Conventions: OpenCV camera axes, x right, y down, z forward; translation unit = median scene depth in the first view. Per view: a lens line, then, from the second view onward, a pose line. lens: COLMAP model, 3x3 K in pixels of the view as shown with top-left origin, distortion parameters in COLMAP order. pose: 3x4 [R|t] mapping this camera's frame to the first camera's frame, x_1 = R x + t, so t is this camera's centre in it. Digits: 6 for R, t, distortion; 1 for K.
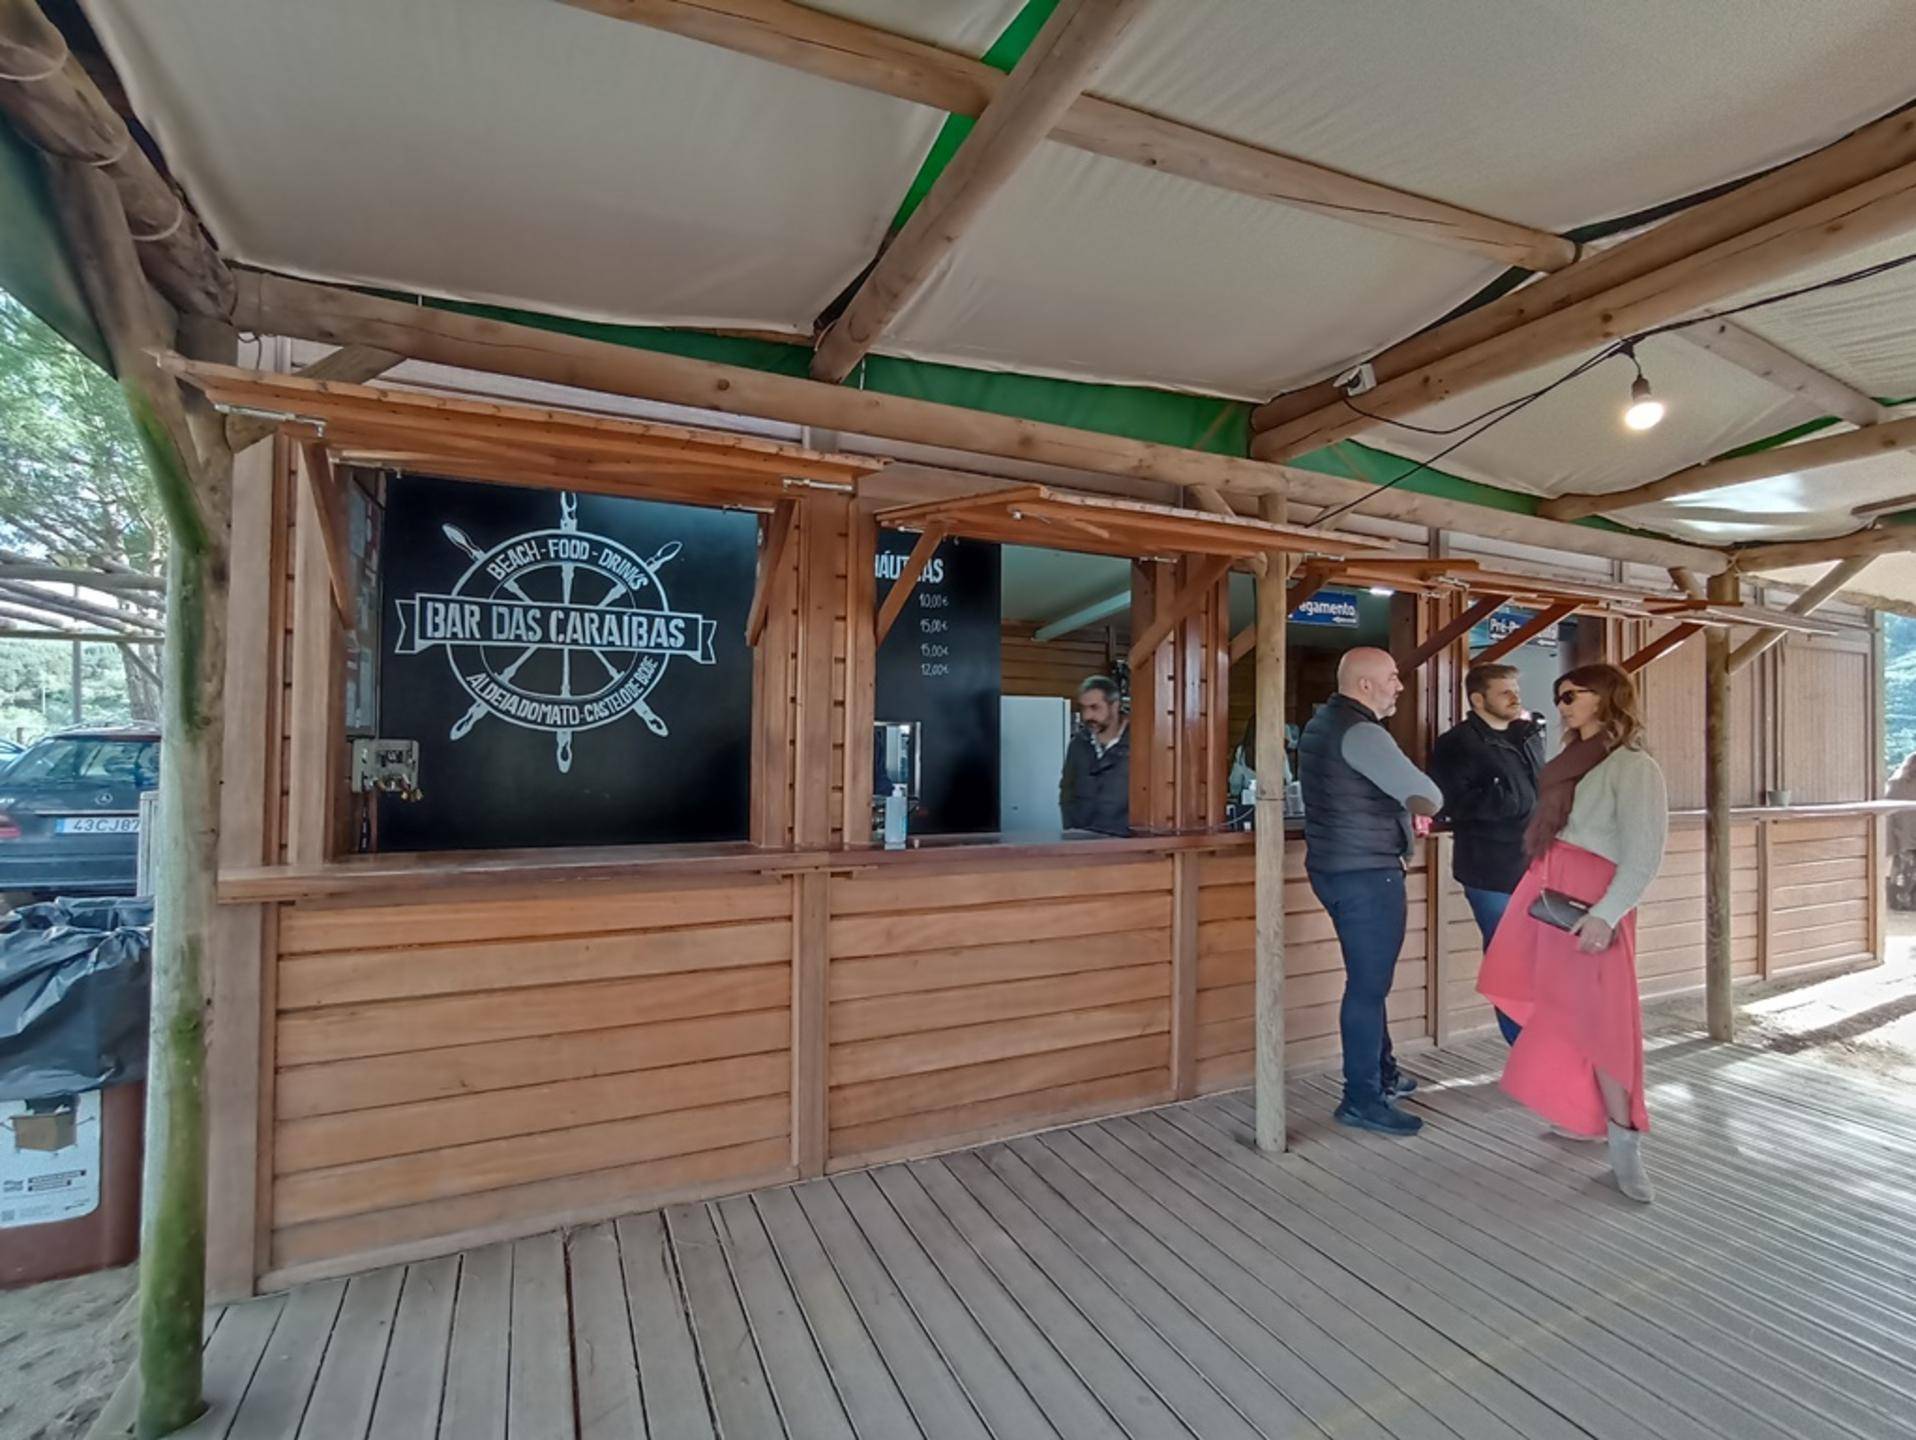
lens RADIAL K [[849.0, 0, 957.9], [0, 849.0, 721.4], [0, 0, 1]] dist [-0.002802, 0.000405]
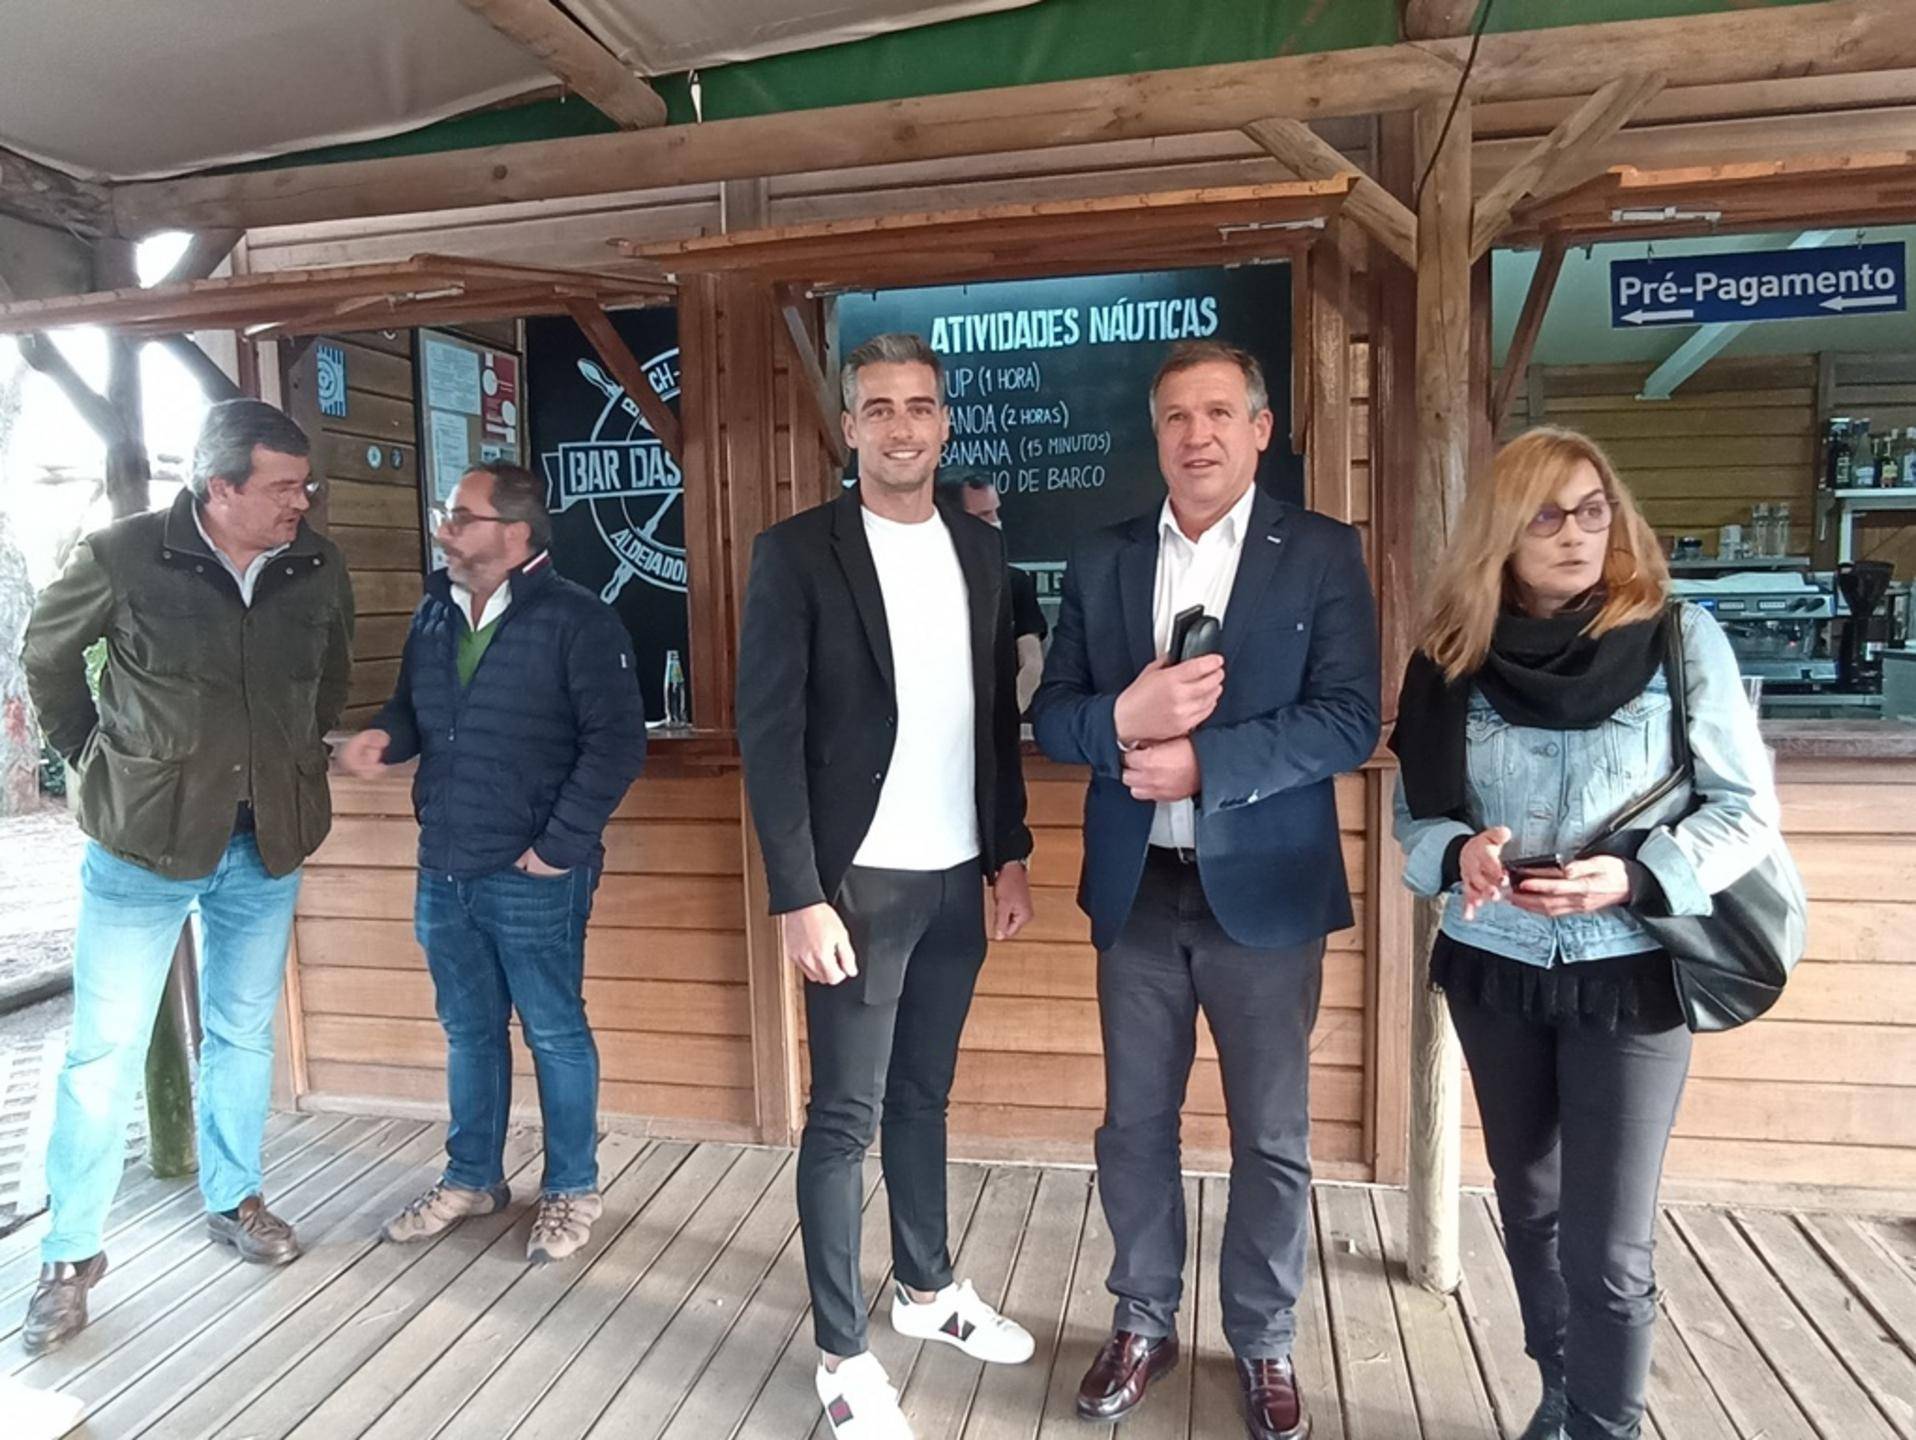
lens RADIAL K [[1344.4, 0, 957.6], [0, 1344.4, 719.4], [0, 0, 1]] dist [-0.024218, 0.006135]
pose [[0.793683, 0.025889, -0.607780, 0.545074], [0.039484, 0.994795, 0.093936, 0.021148], [0.607049, -0.098553, 0.788530, 0.110046]]
